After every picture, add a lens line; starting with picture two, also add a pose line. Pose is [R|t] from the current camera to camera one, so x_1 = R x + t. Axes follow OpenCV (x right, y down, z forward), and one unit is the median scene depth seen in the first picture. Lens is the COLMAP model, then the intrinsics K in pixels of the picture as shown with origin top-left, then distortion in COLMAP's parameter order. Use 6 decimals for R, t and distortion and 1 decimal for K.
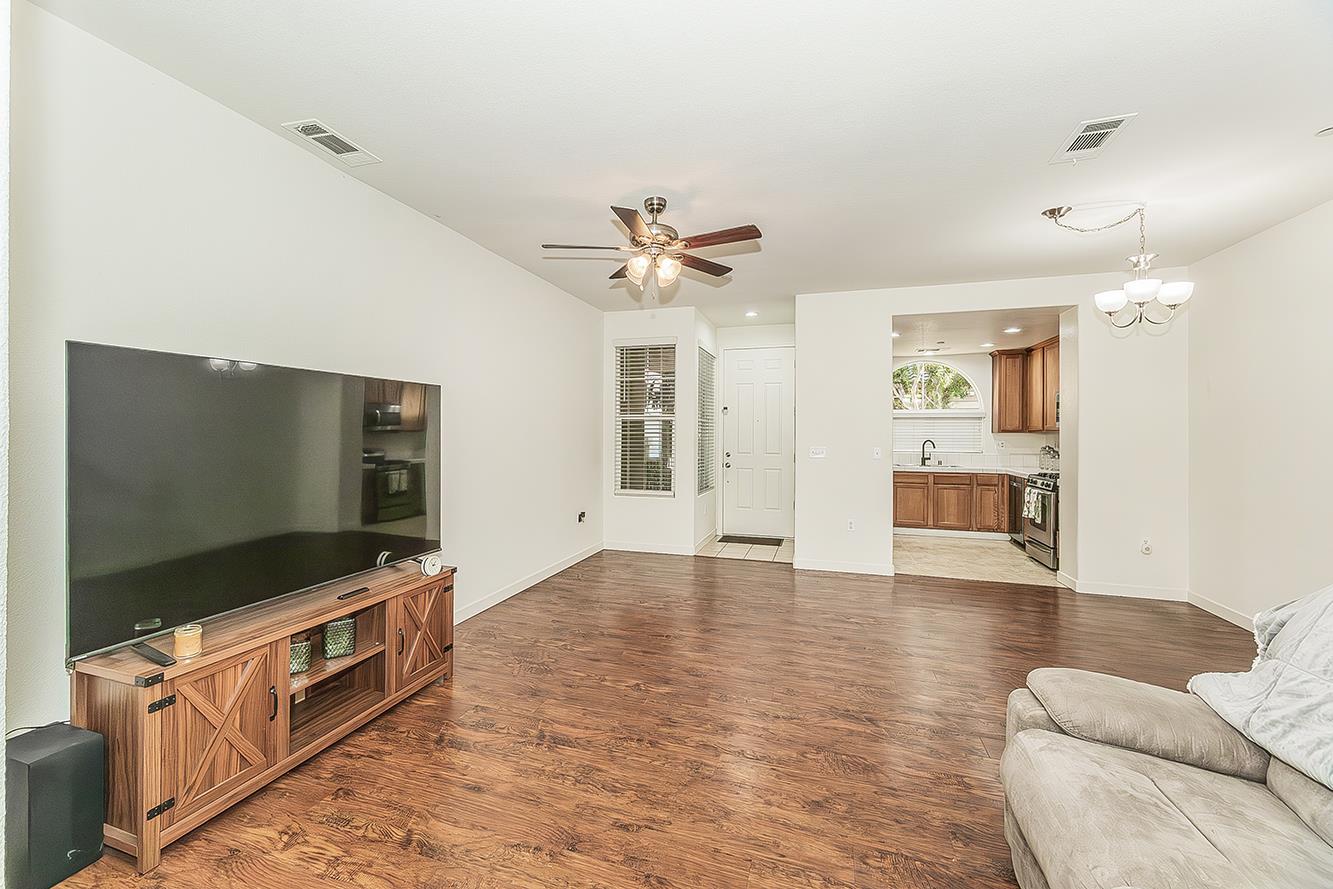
lens RADIAL K [[557.2, 0, 634.8], [0, 557.2, 430.8], [0, 0, 1]] dist [0.006326, -0.000782]
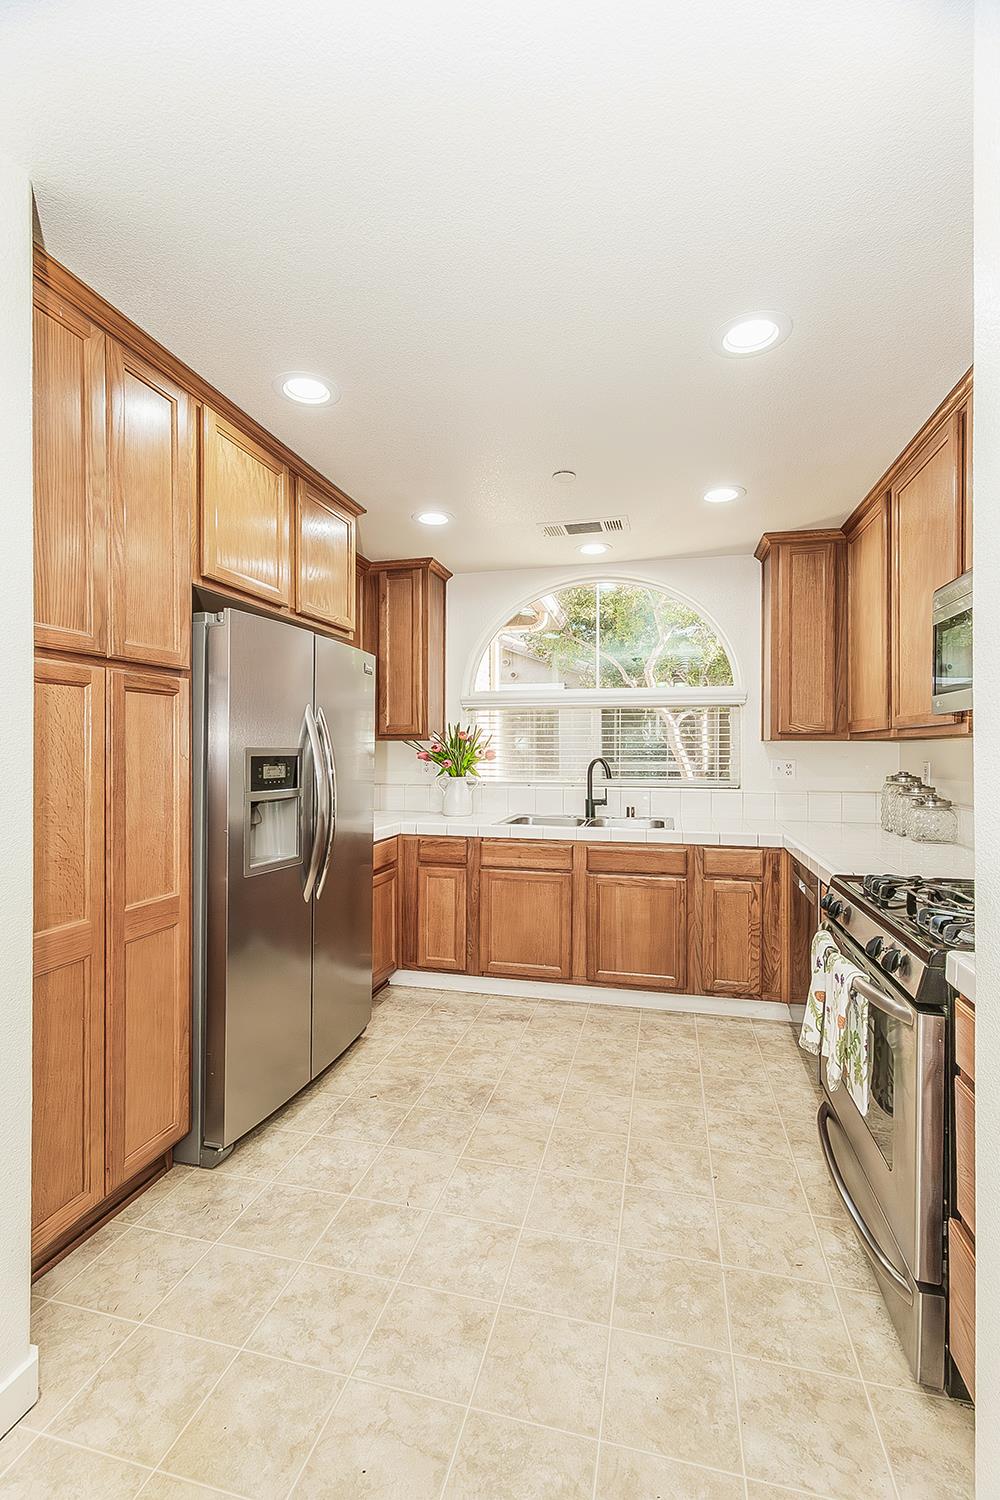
lens RADIAL K [[568.2, 0, 402.2], [0, 568.2, 751.8], [0, 0, 1]] dist [0.009793, -0.000035]
pose [[0.996232, -0.001429, -0.086720, 0.877359], [0.002061, 0.999972, 0.007197, 0.016766], [0.086707, -0.007349, 0.996207, 1.180165]]
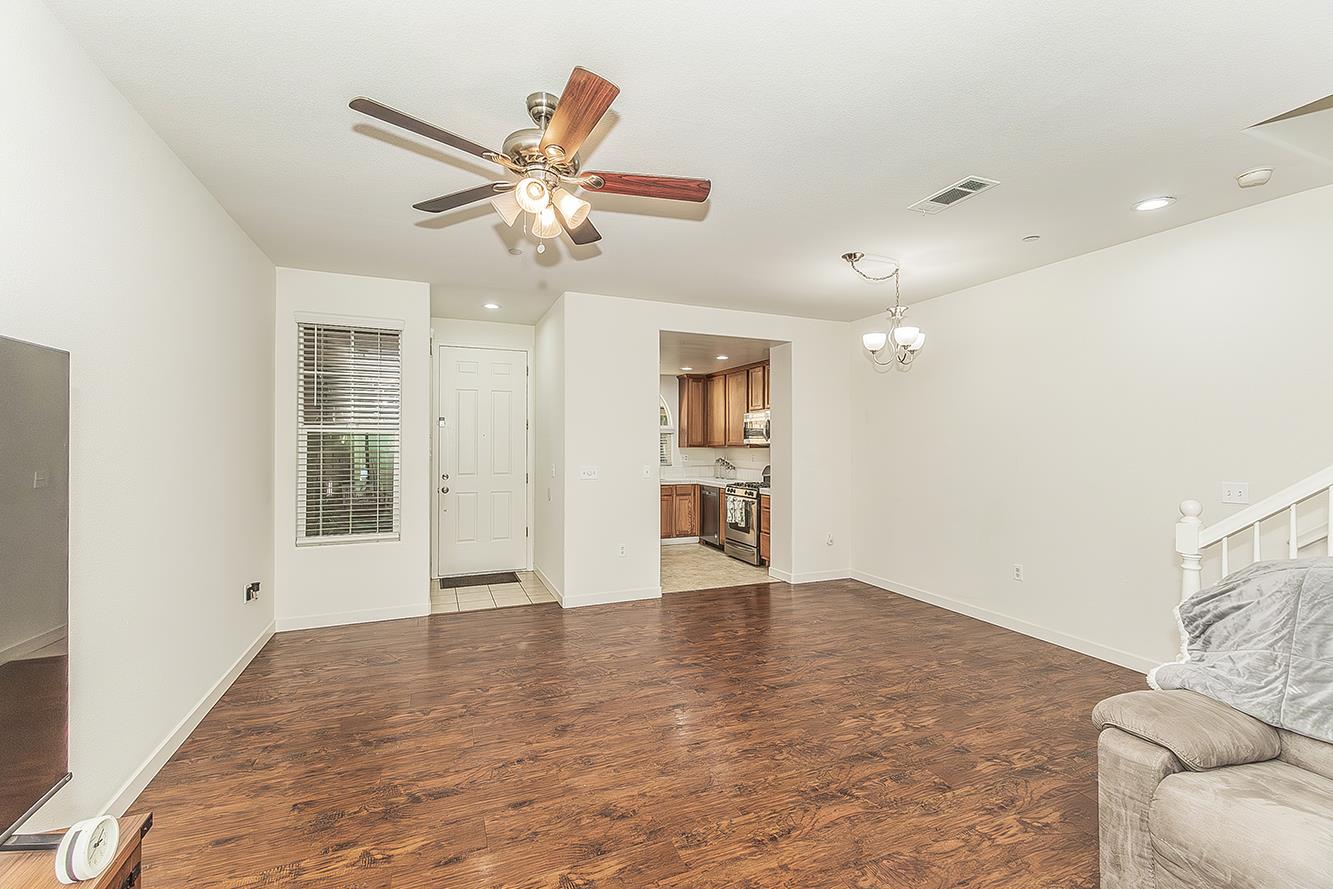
lens RADIAL K [[557.2, 0, 661.8], [0, 557.2, 437.7], [0, 0, 1]] dist [0.006326, -0.000782]
pose [[0.751801, 0.005983, 0.659363, -0.259151], [-0.001574, 0.999972, -0.007279, -0.016106], [-0.659389, 0.004434, 0.751789, 0.382980]]
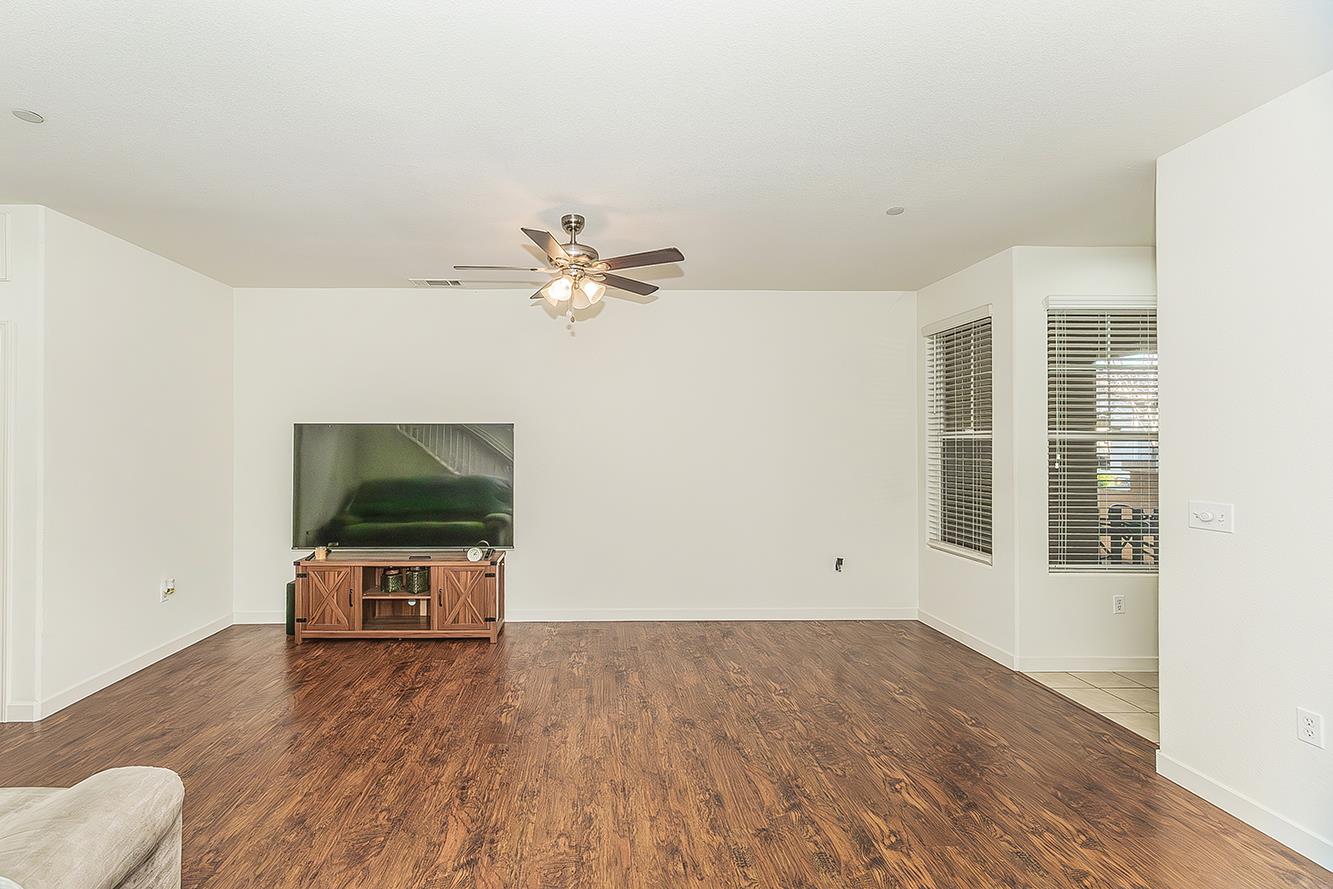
lens RADIAL K [[557.2, 0, 601.8], [0, 557.2, 446.7], [0, 0, 1]] dist [0.006326, -0.000782]
pose [[0.343011, -0.002795, -0.939327, 0.841203], [0.003864, 0.999991, -0.001564, -0.020085], [0.939323, -0.003093, 0.343019, 0.652693]]
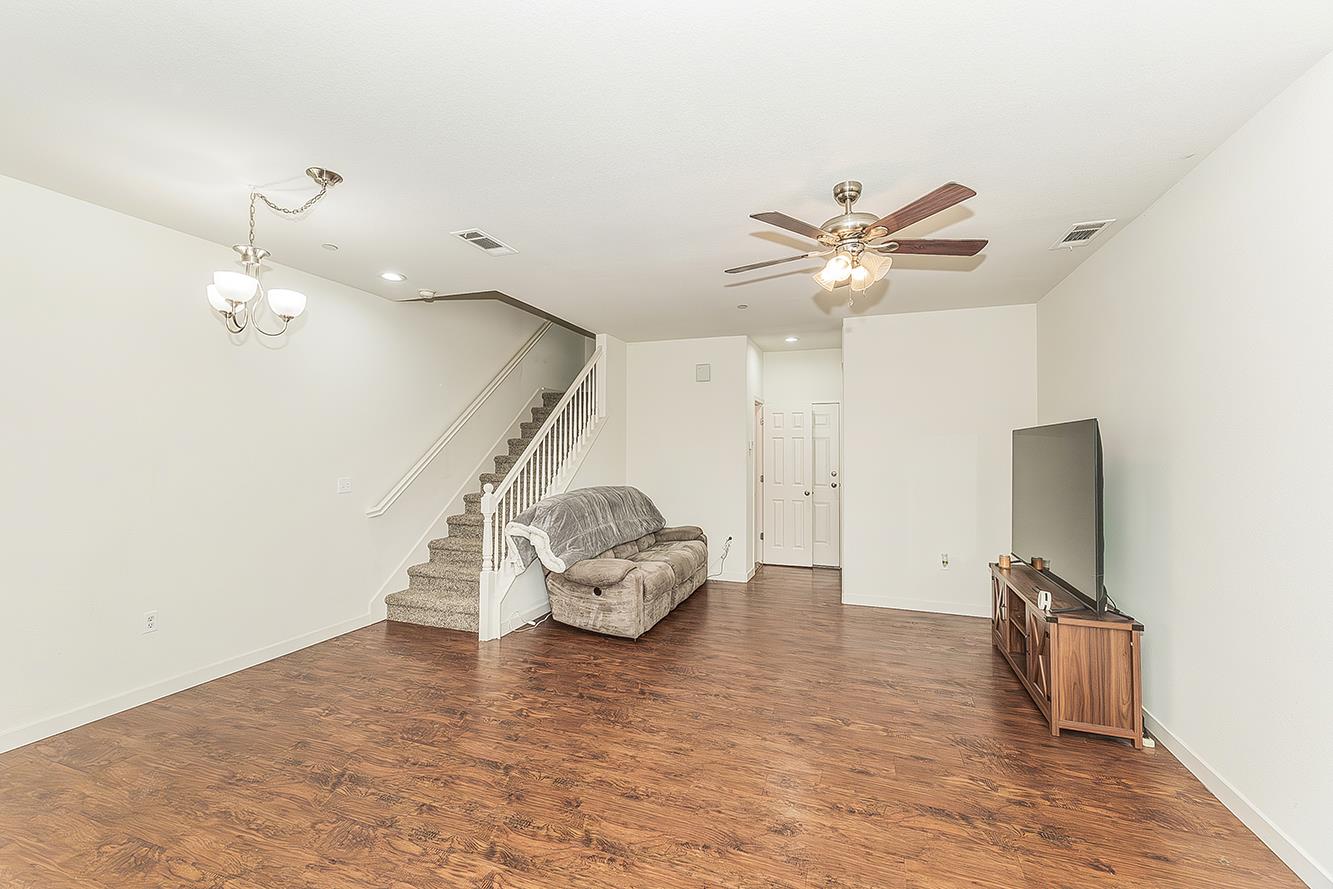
lens RADIAL K [[557.2, 0, 661.9], [0, 557.2, 438.2], [0, 0, 1]] dist [0.006326, -0.000782]
pose [[-0.999780, -0.012424, 0.016892, 0.260893], [-0.012824, 0.999635, -0.023772, -0.019803], [-0.016590, -0.023984, -0.999575, 1.628405]]
